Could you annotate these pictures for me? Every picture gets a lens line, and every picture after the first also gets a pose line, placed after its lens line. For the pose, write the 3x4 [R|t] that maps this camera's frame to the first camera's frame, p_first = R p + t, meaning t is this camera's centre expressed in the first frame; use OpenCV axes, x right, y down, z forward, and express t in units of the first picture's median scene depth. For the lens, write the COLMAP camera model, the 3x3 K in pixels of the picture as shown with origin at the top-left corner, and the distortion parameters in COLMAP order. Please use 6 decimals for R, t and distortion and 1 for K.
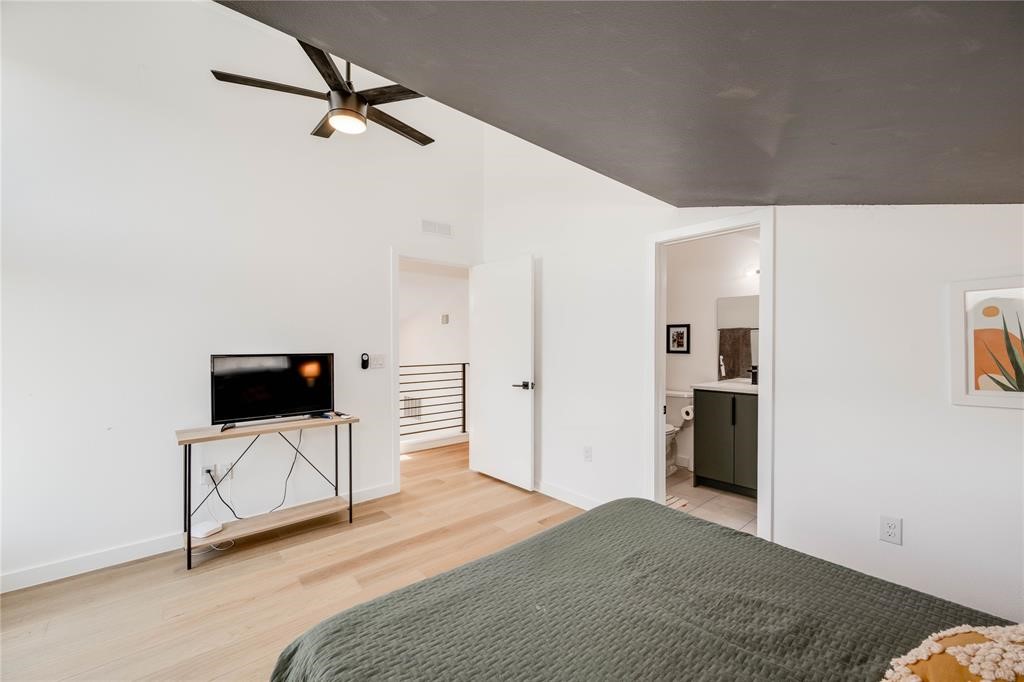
lens RADIAL K [[403.3, 0, 515.1], [0, 403.3, 347.5], [0, 0, 1]] dist [0.000063, -0.000050]
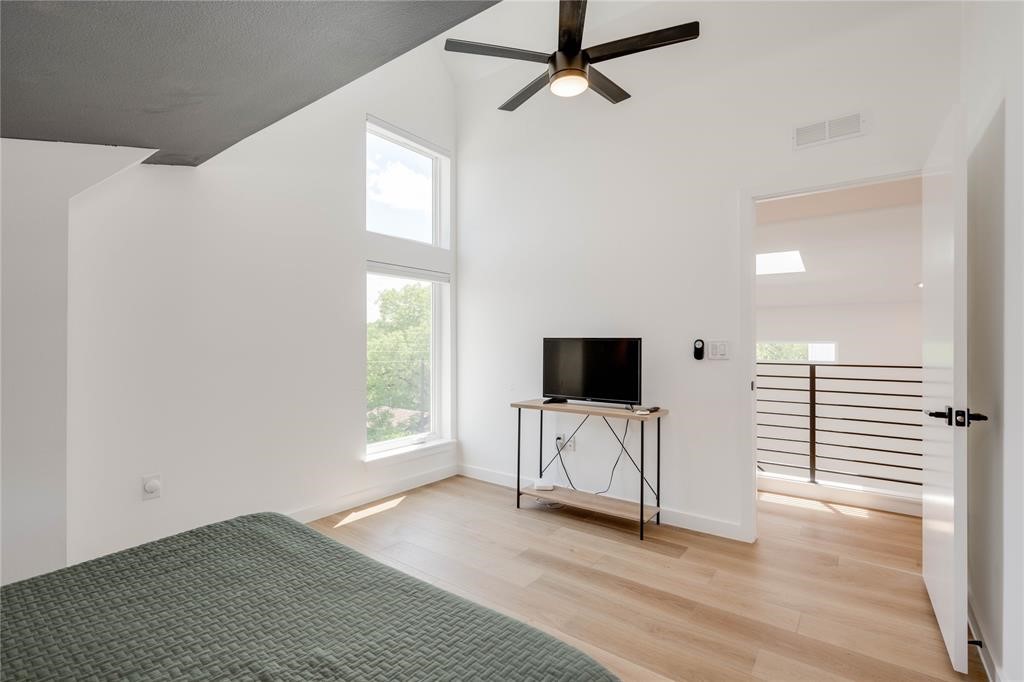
lens RADIAL K [[471.7, 0, 533.8], [0, 471.7, 338.8], [0, 0, 1]] dist [0.001368, 0.000095]
pose [[0.225746, -0.003488, -0.974180, 0.434318], [-0.008994, 0.999944, -0.005665, 0.021183], [0.974145, 0.010041, 0.225702, 0.483024]]
